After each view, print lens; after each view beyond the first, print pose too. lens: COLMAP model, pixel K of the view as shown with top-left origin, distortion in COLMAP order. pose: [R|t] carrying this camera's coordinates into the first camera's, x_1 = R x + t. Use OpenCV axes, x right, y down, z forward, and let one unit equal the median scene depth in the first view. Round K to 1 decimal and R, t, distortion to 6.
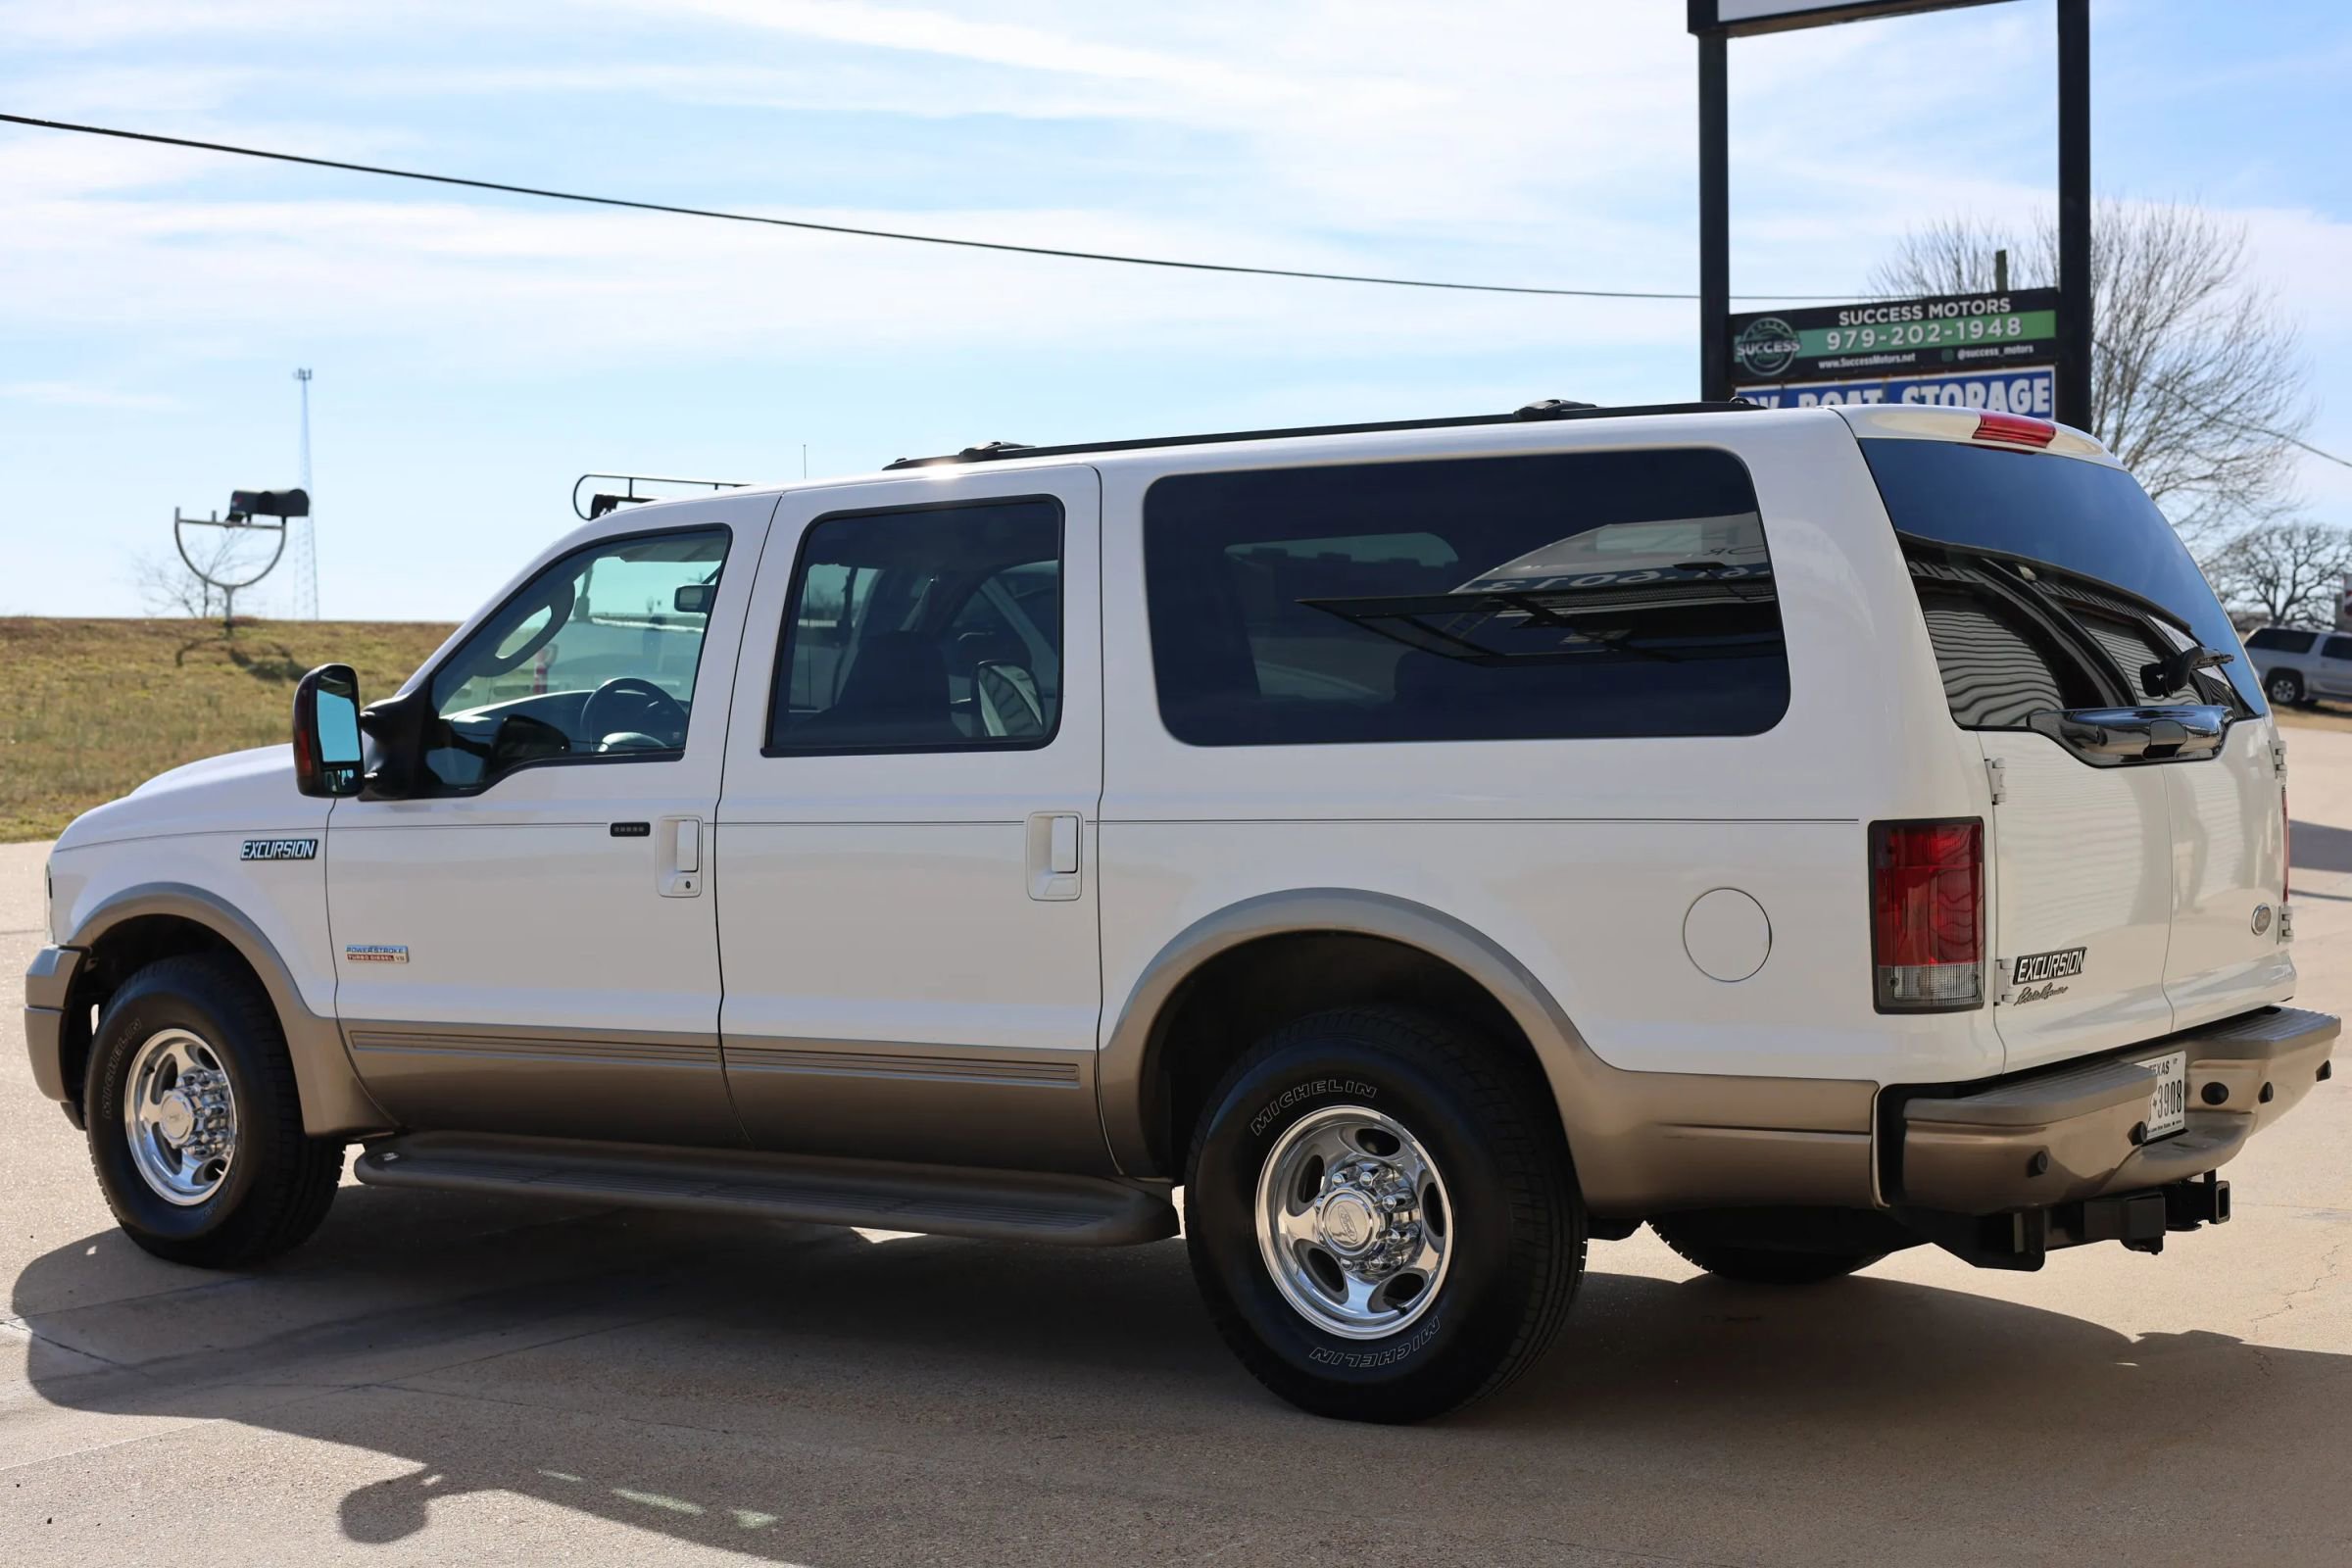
lens RADIAL K [[3241.7, 0, 1176.0], [0, 3241.7, 784.0], [0, 0, 1]] dist [0.051160, -0.196109]
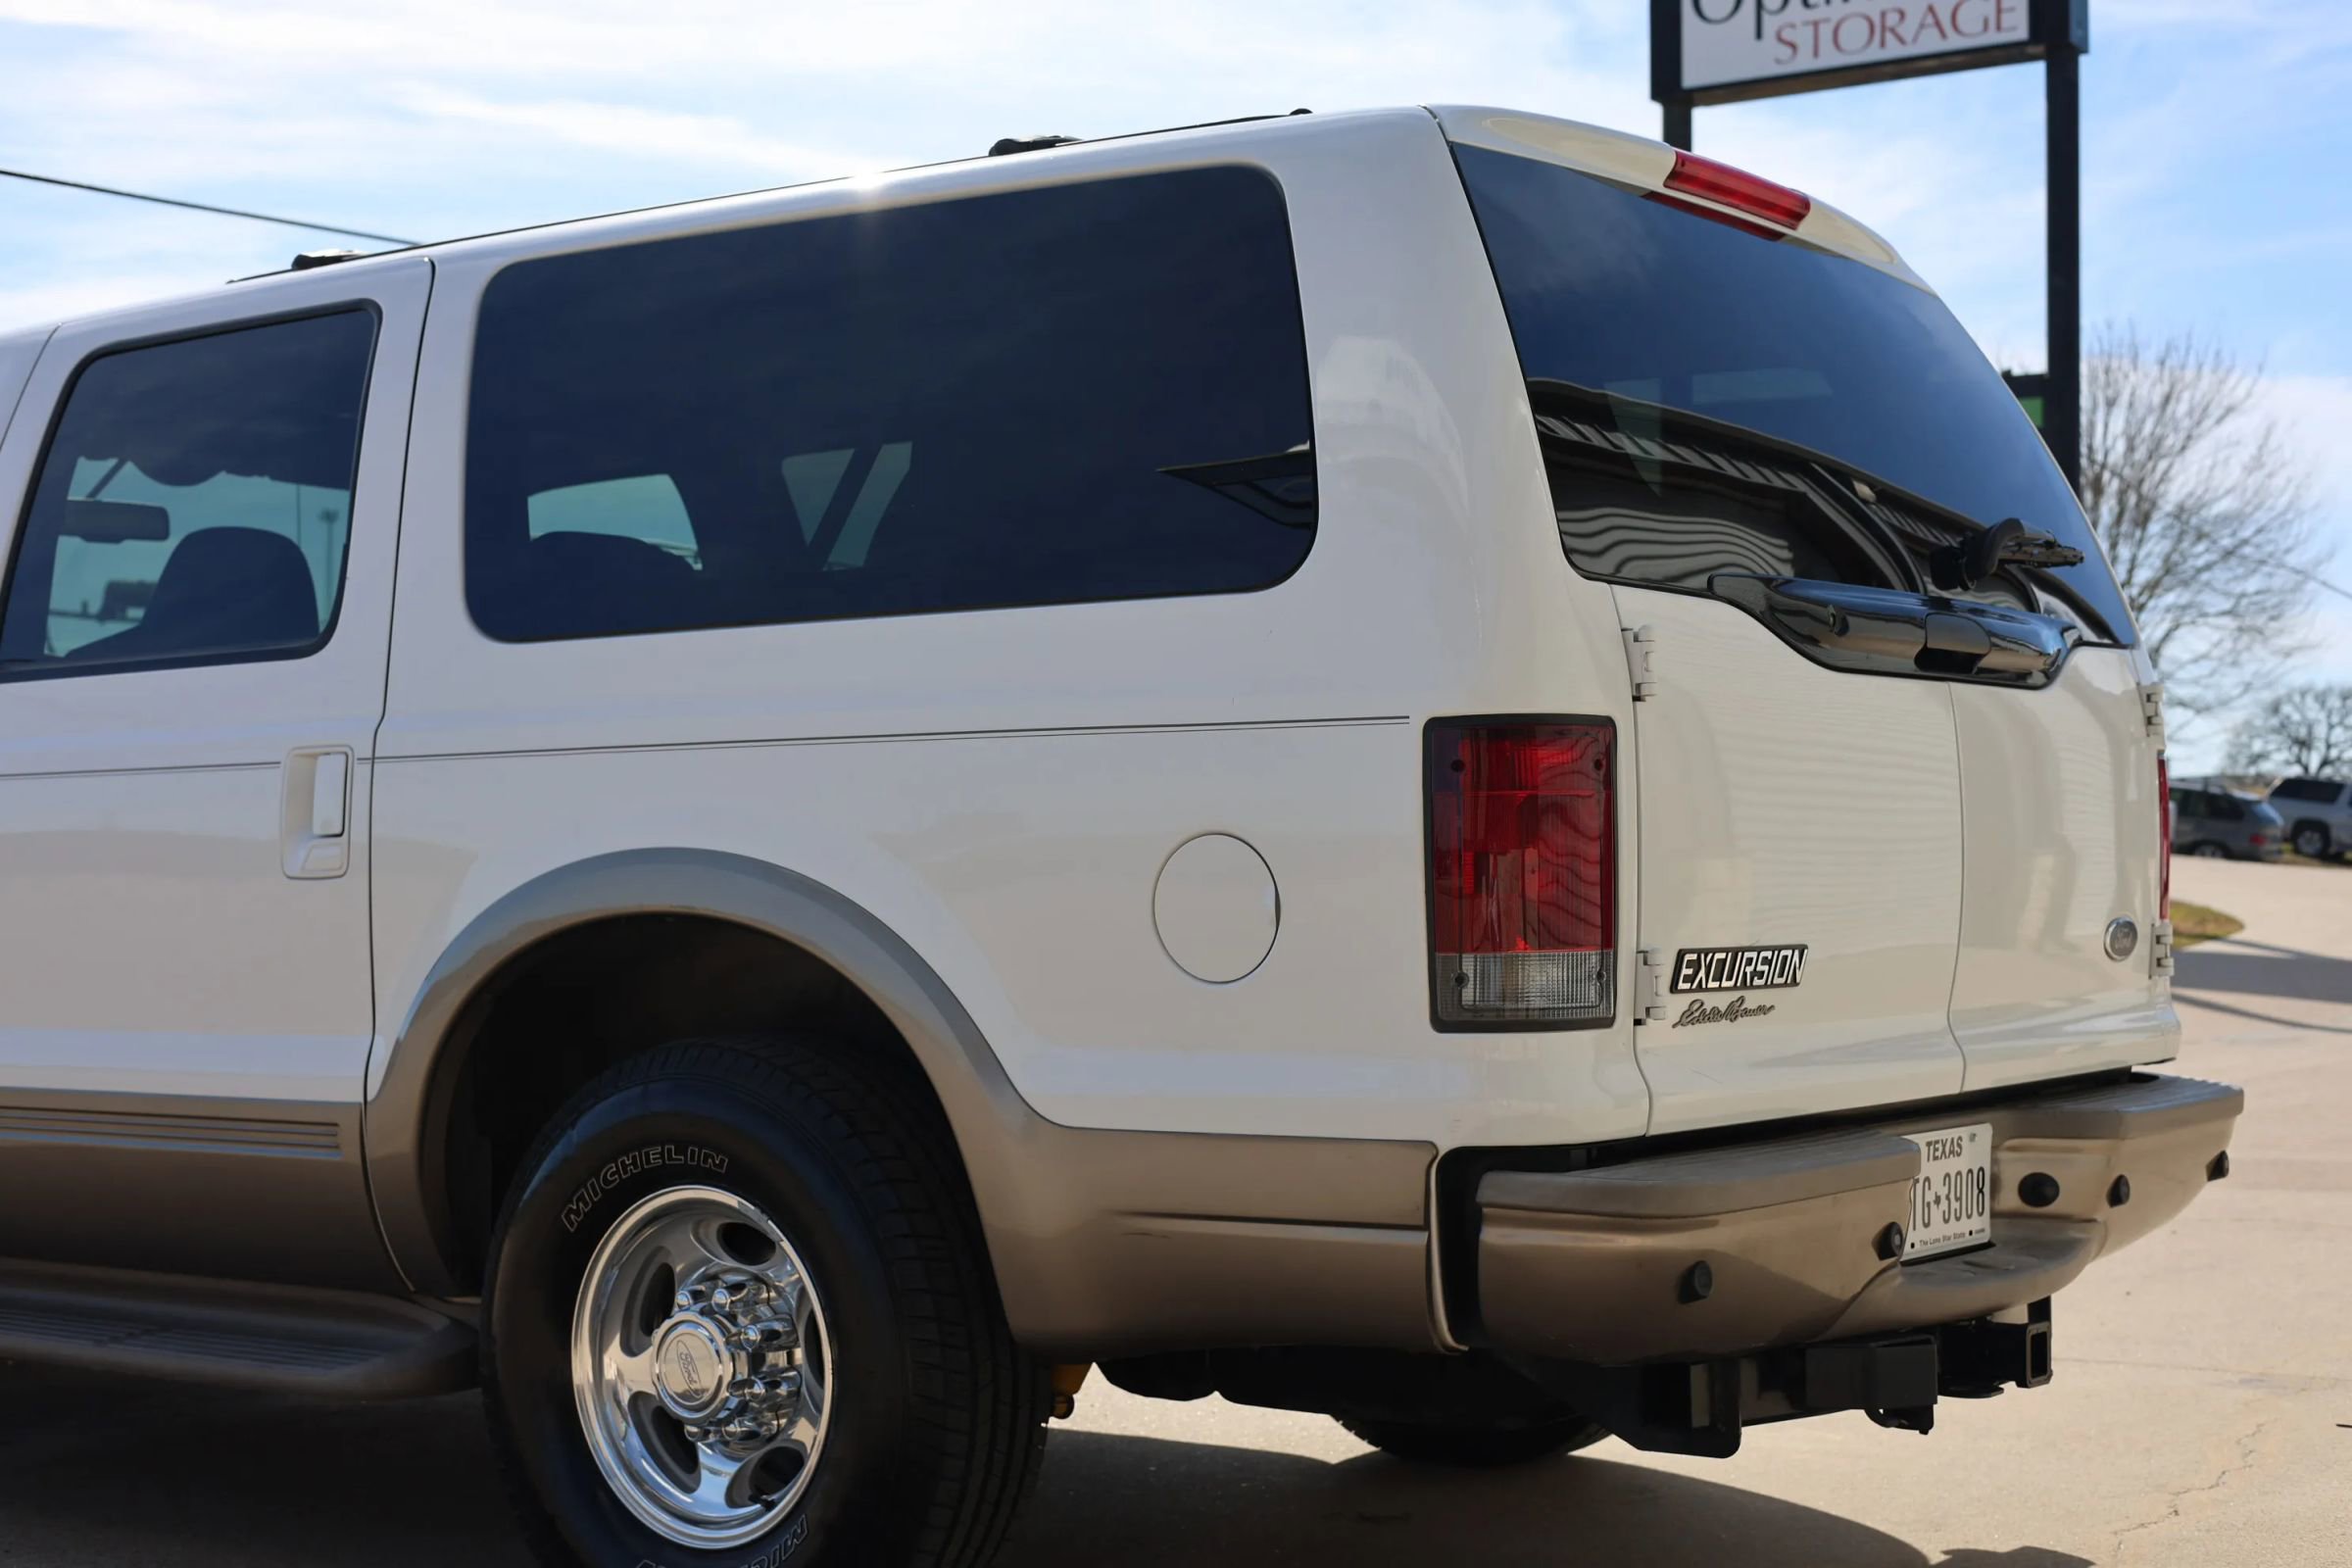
lens RADIAL K [[3287.5, 0, 1176.0], [0, 3287.5, 784.0], [0, 0, 1]] dist [0.028203, -0.052100]
pose [[0.999887, 0.013860, -0.005756, 0.143212], [-0.014109, 0.998858, -0.045653, 0.044670], [0.005117, 0.045729, 0.998941, 0.317753]]
